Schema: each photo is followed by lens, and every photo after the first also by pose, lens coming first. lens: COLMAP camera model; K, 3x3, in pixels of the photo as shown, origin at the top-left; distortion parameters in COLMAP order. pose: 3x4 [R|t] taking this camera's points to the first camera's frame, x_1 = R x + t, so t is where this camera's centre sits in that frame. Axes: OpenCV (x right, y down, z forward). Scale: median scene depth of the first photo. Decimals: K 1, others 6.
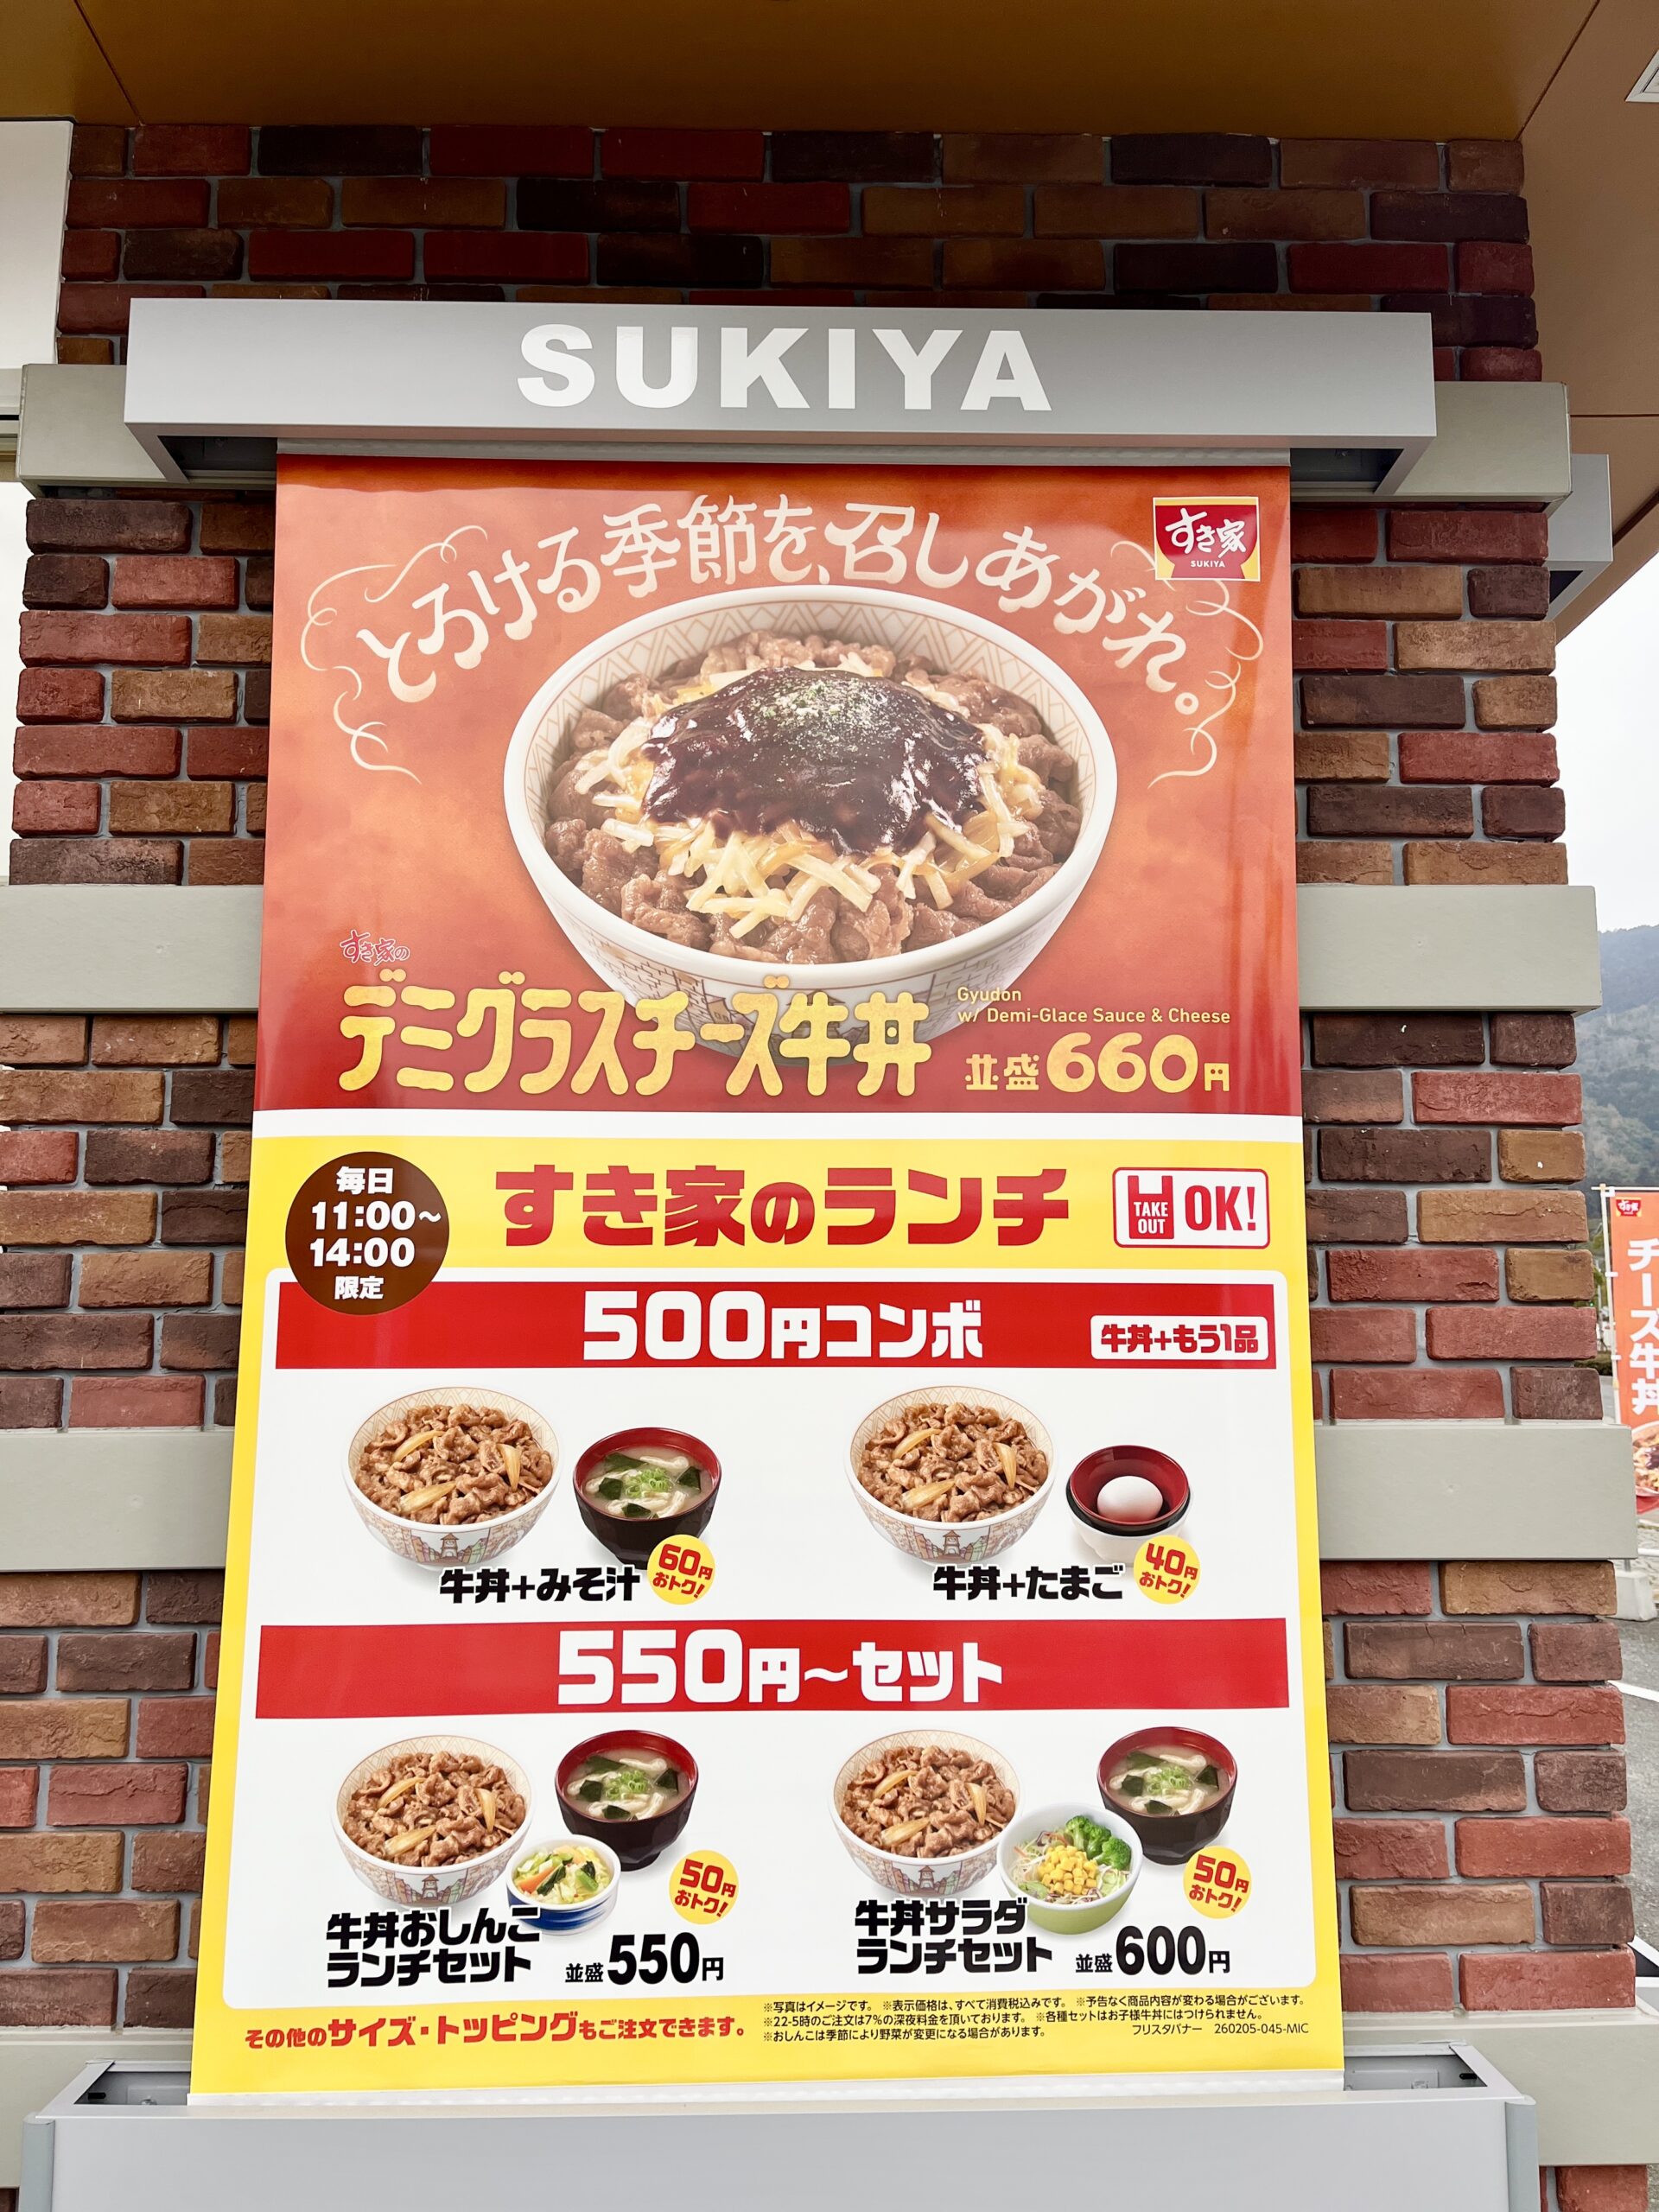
lens RADIAL K [[1641.4, 0, 839.2], [0, 1641.4, 1117.1], [0, 0, 1]] dist [0.069905, -0.089092]
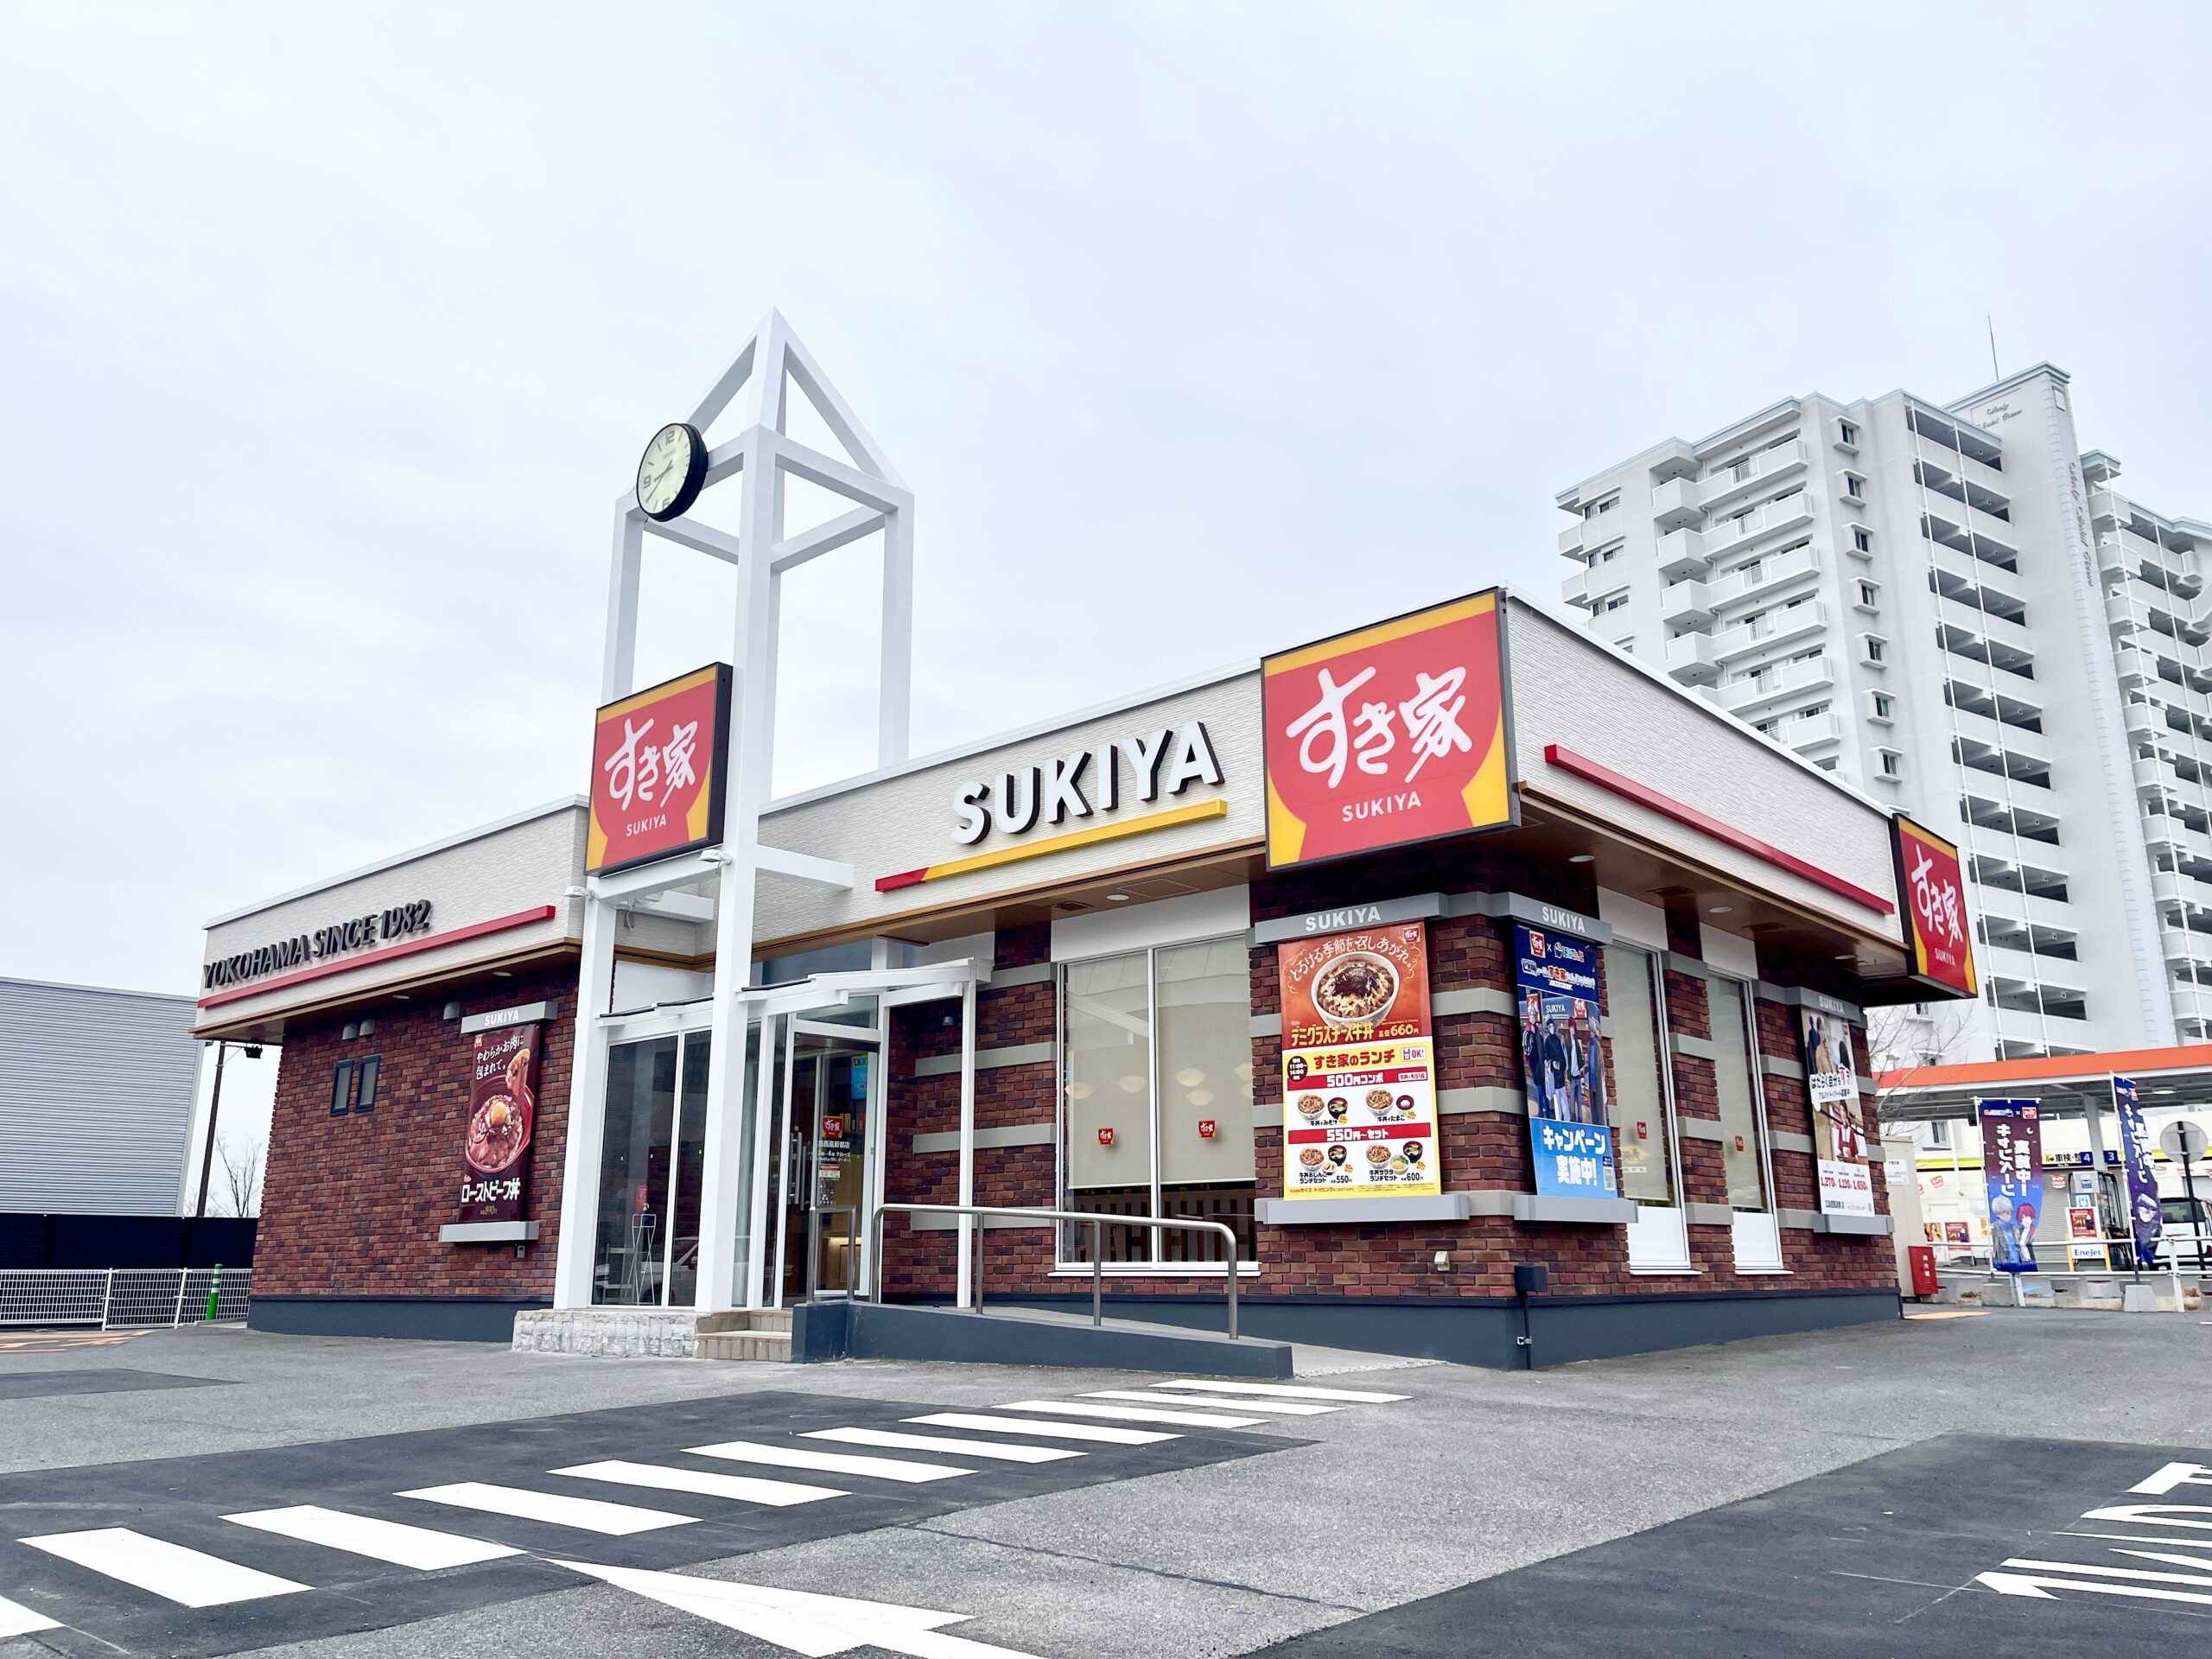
lens RADIAL K [[1641.4, 0, 1100.1], [0, 1641.4, 832.2], [0, 0, 1]] dist [0.069905, -0.089092]
pose [[0.730142, -0.174683, -0.660590, 3.418602], [0.092109, 0.983108, -0.158162, 0.104023], [0.677059, 0.054634, 0.733898, -4.103883]]
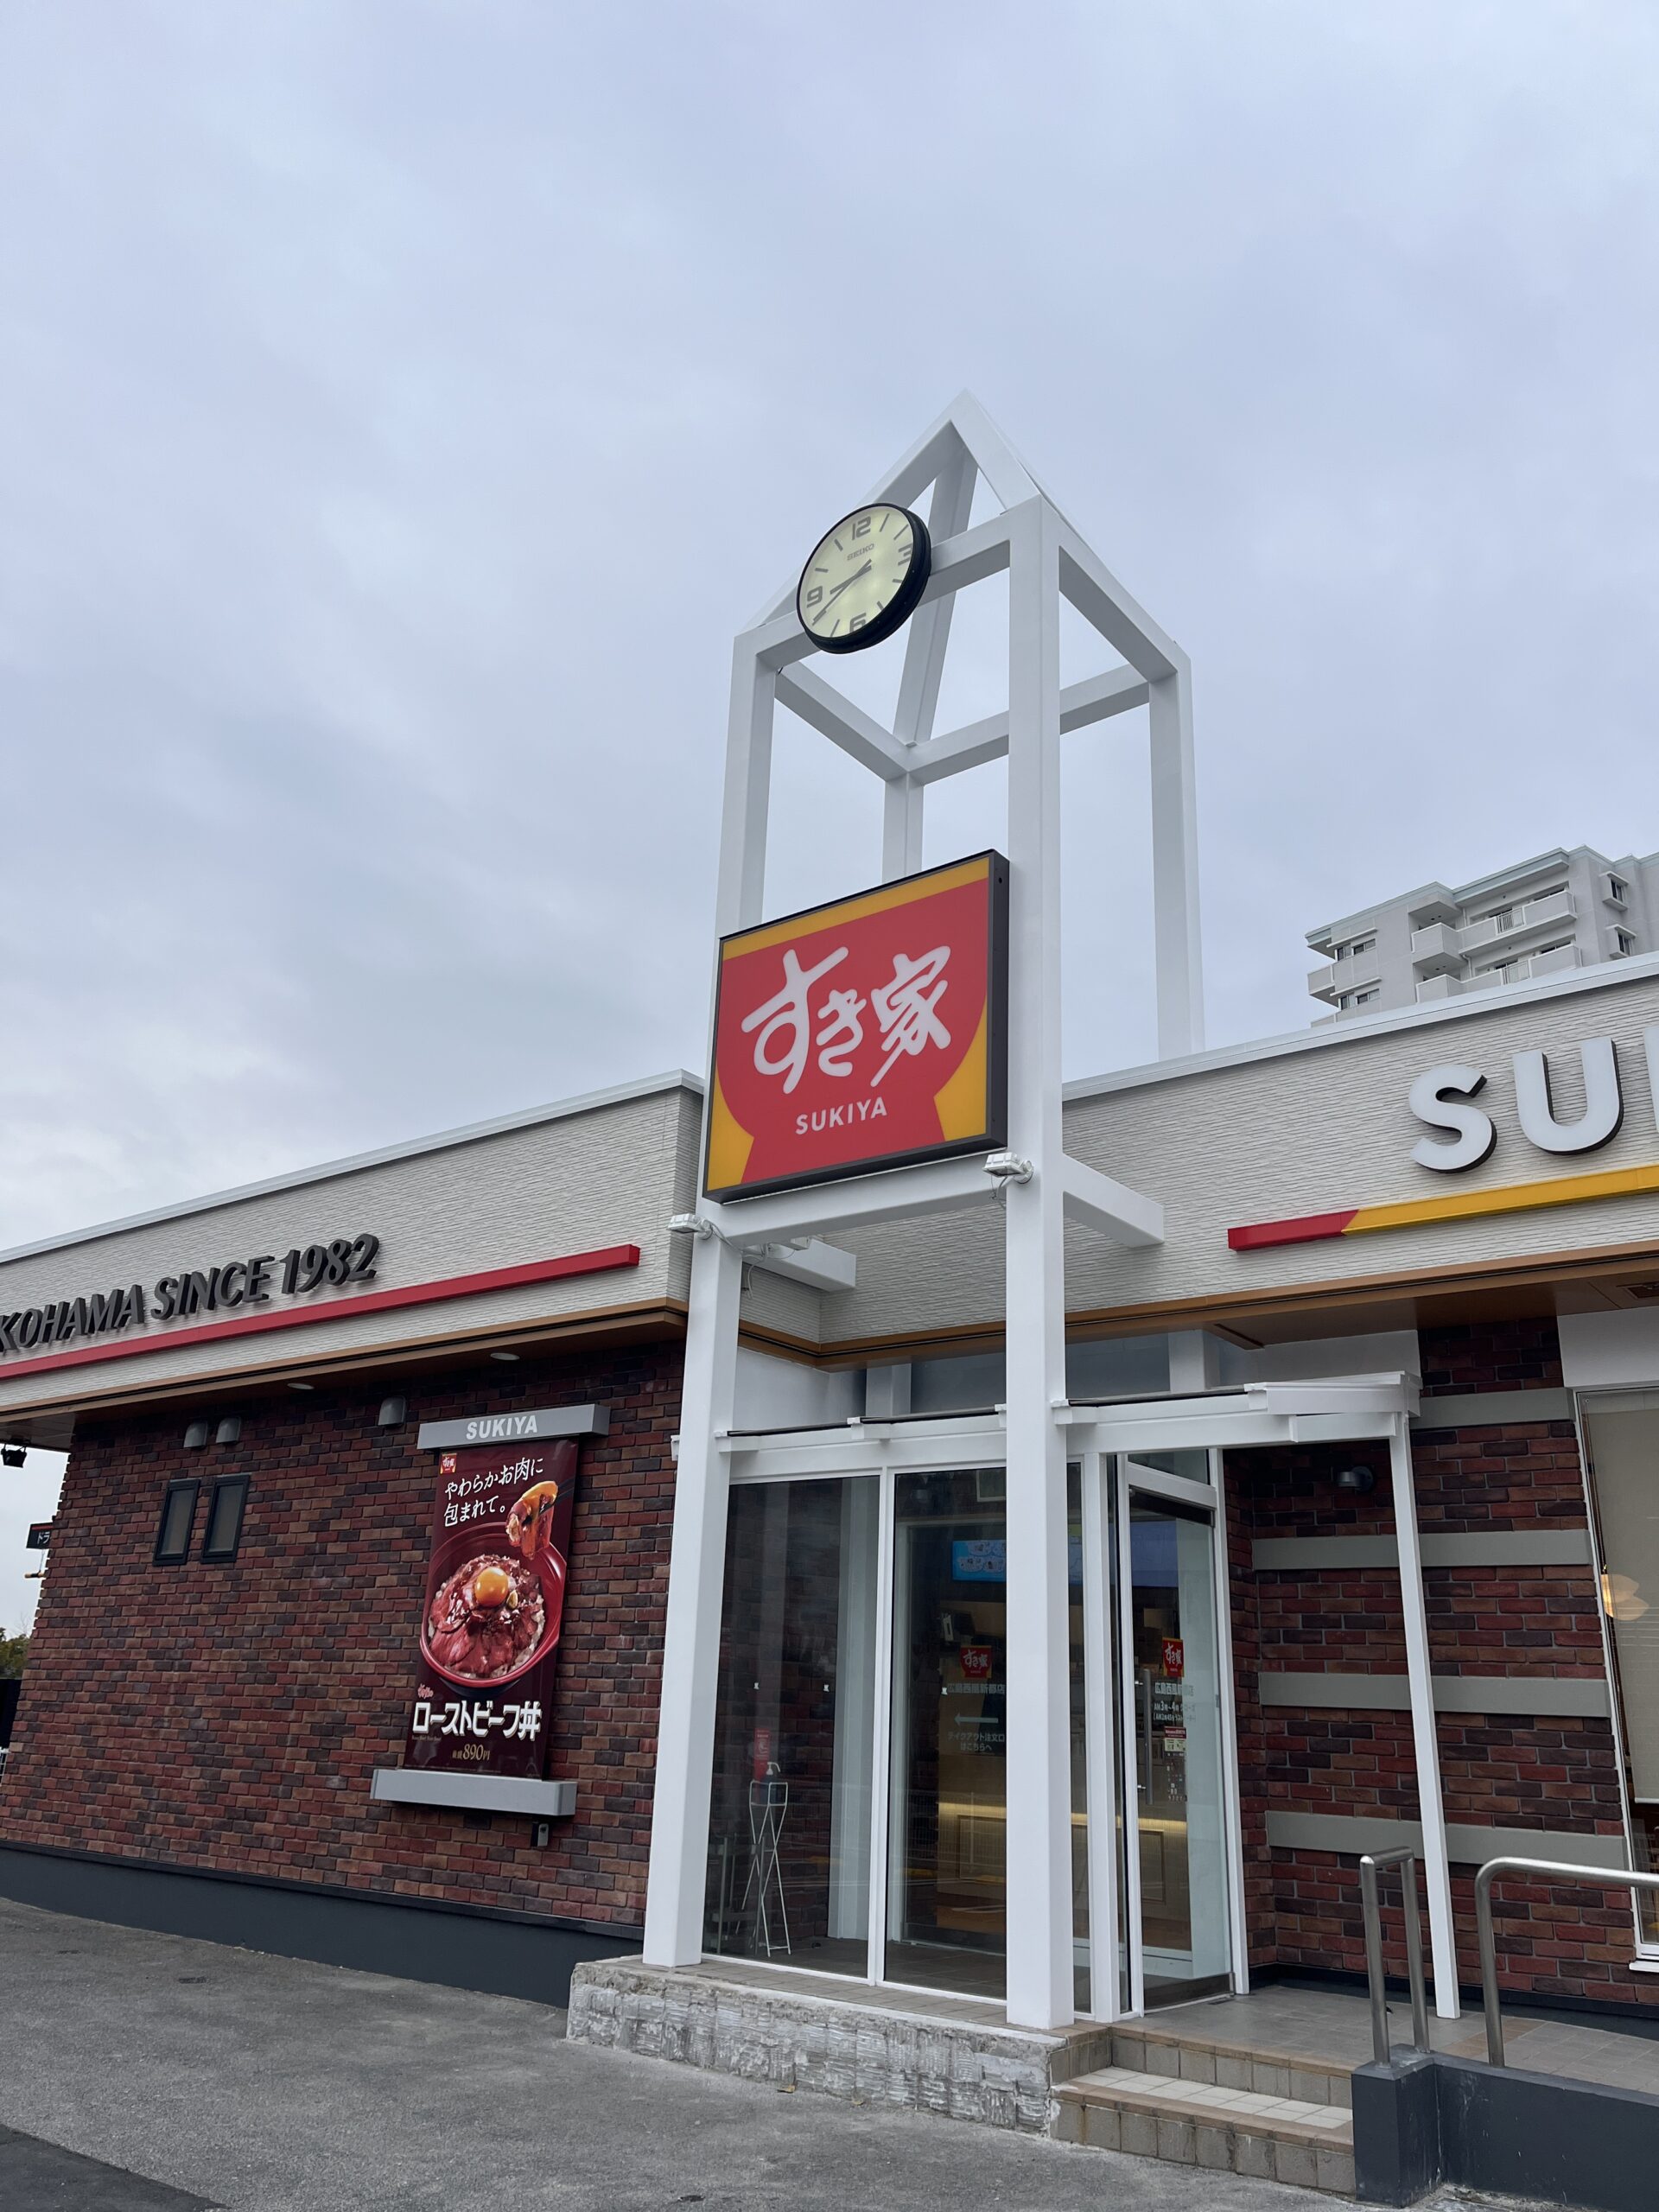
lens RADIAL K [[1641.4, 0, 839.2], [0, 1641.4, 1117.1], [0, 0, 1]] dist [0.069905, -0.089092]
pose [[0.776568, -0.184928, -0.602283, -0.374049], [0.043871, 0.969504, -0.241115, -0.226368], [0.628505, 0.160819, 0.760999, -3.396601]]
